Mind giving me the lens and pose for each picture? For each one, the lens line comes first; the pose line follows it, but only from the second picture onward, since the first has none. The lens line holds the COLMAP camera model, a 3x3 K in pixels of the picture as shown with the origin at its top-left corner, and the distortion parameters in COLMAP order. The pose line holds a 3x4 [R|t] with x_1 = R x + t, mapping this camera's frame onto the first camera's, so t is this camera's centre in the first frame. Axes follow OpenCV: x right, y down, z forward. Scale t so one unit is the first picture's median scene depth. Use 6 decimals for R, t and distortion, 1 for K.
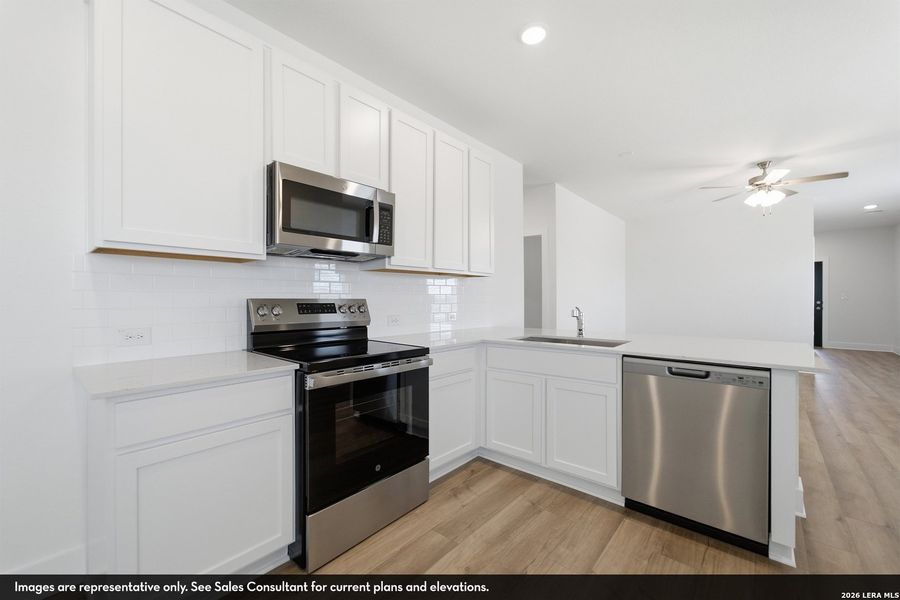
lens RADIAL K [[370.8, 0, 447.7], [0, 370.8, 298.5], [0, 0, 1]] dist [0.002958, 0.000532]
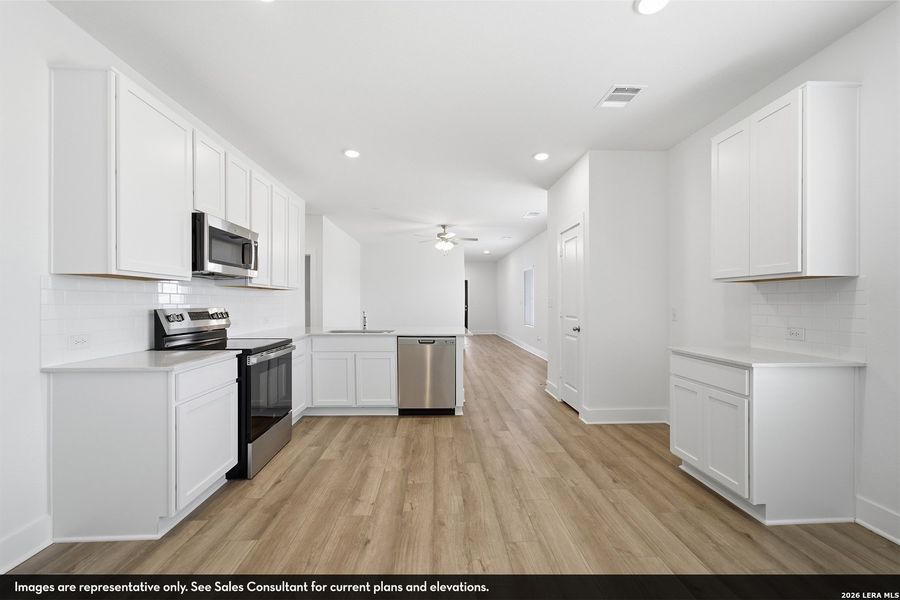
lens RADIAL K [[370.8, 0, 450.7], [0, 370.8, 302.0], [0, 0, 1]] dist [0.002958, 0.000532]
pose [[0.733919, -0.000160, 0.679237, -0.548033], [0.002630, 0.999993, -0.002606, -0.015487], [-0.679232, 0.003699, 0.733914, -0.516339]]
